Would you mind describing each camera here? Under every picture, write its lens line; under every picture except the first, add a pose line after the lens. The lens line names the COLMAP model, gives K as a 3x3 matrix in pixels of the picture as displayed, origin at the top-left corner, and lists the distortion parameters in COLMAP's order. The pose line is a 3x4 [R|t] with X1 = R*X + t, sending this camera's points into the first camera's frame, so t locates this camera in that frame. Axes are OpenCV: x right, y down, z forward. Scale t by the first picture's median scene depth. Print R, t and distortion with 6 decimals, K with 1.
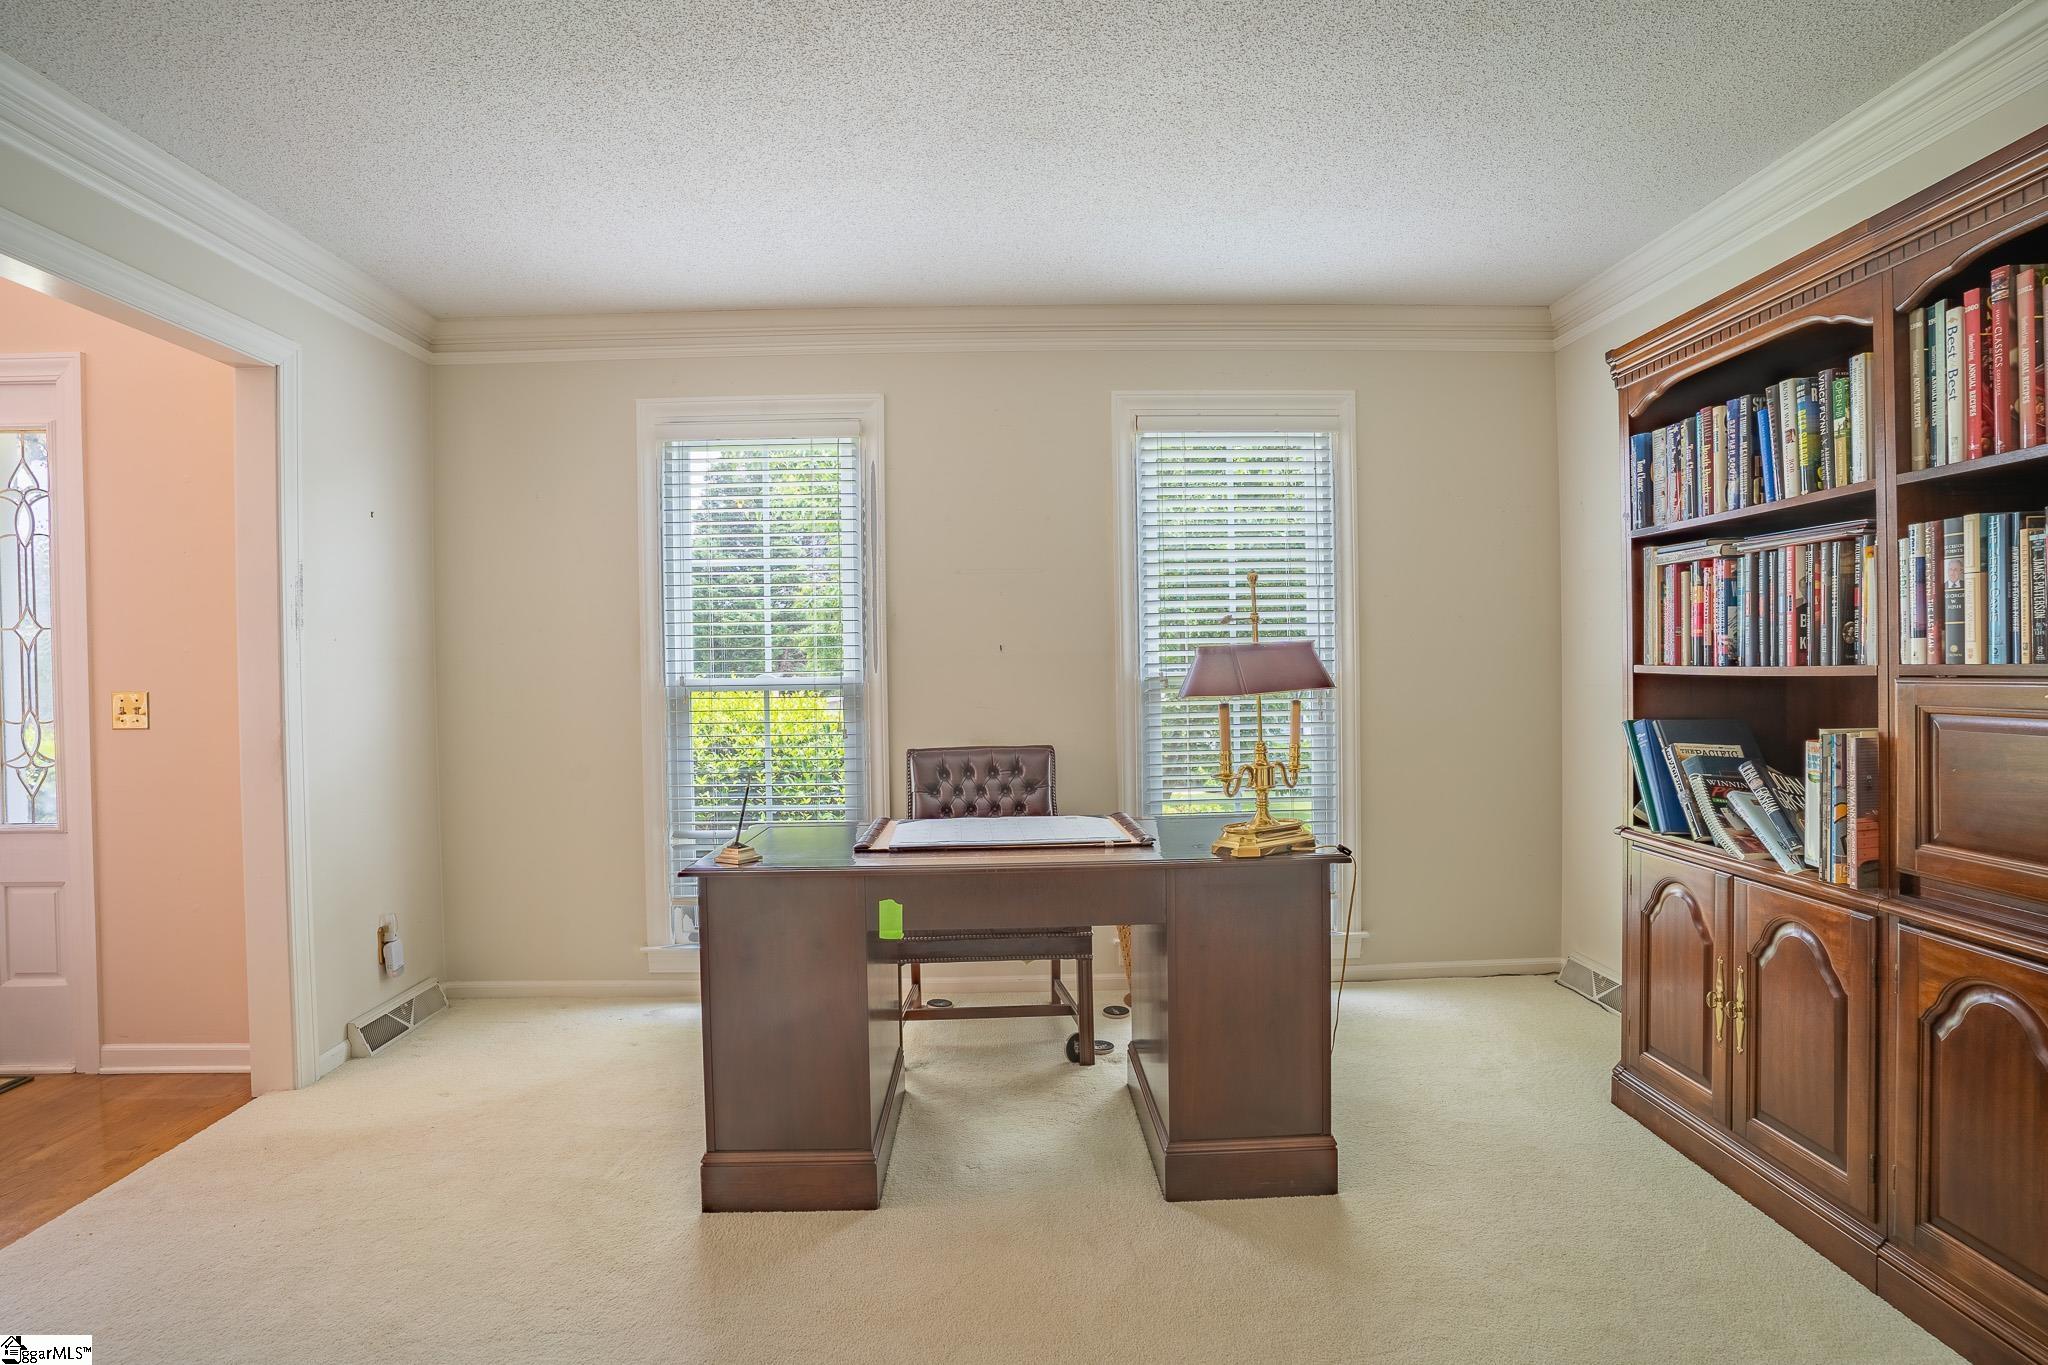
lens RADIAL K [[1003.3, 0, 1024.2], [0, 1003.3, 682.3], [0, 0, 1]] dist [-0.052387, 0.011303]
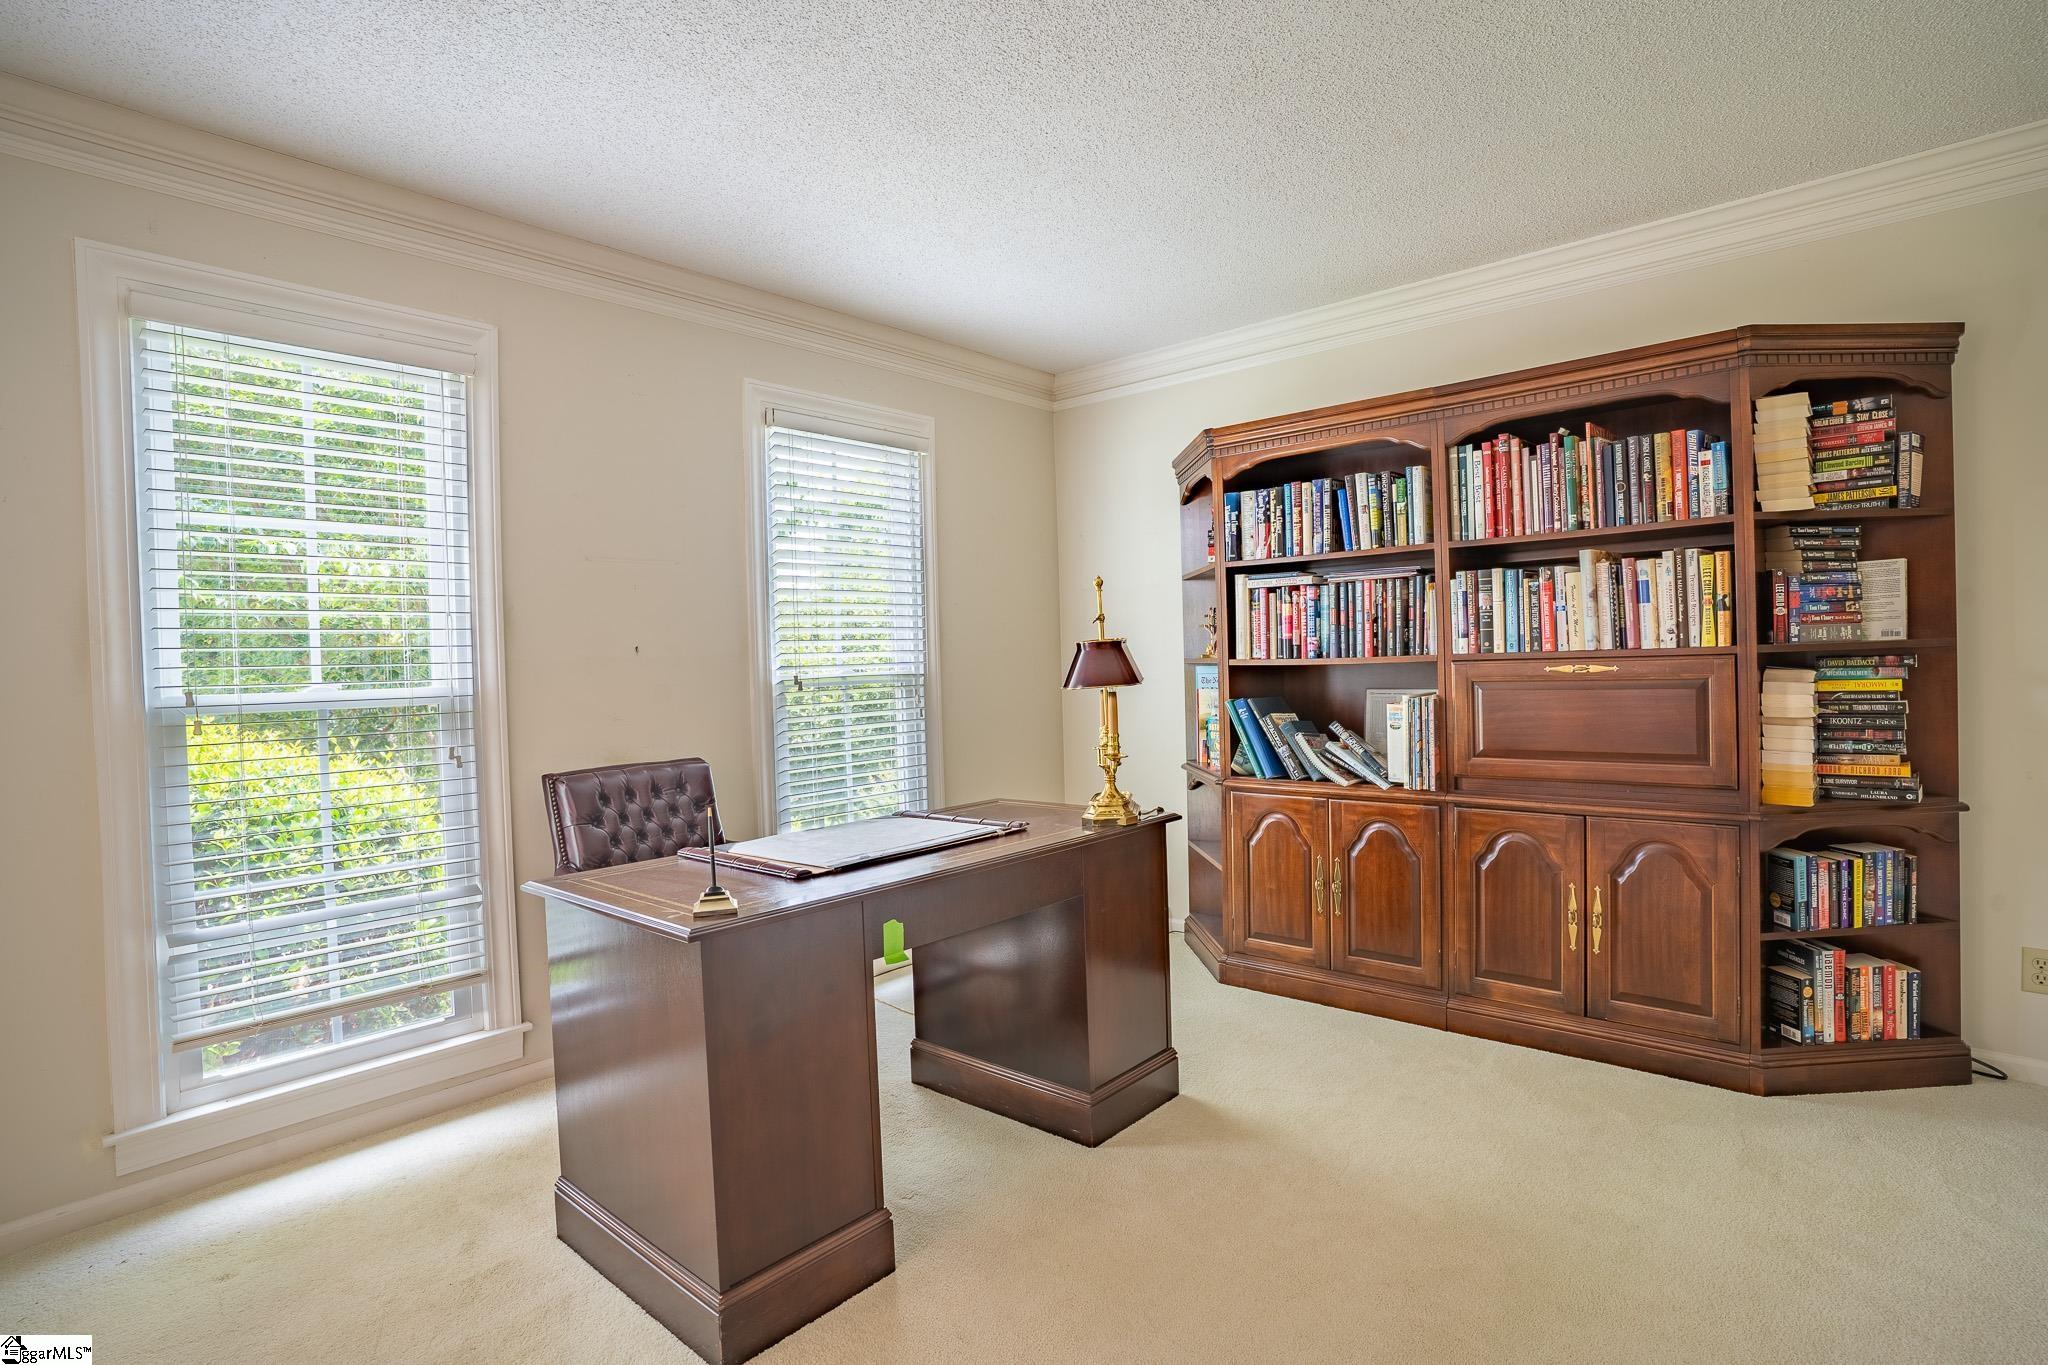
lens RADIAL K [[1003.3, 0, 1064.3], [0, 1003.3, 668.7], [0, 0, 1]] dist [-0.052387, 0.011303]
pose [[0.676333, -0.011325, 0.736509, -0.700734], [0.030158, 0.999469, -0.012325, 0.007107], [-0.735978, 0.030547, 0.676316, 0.270350]]
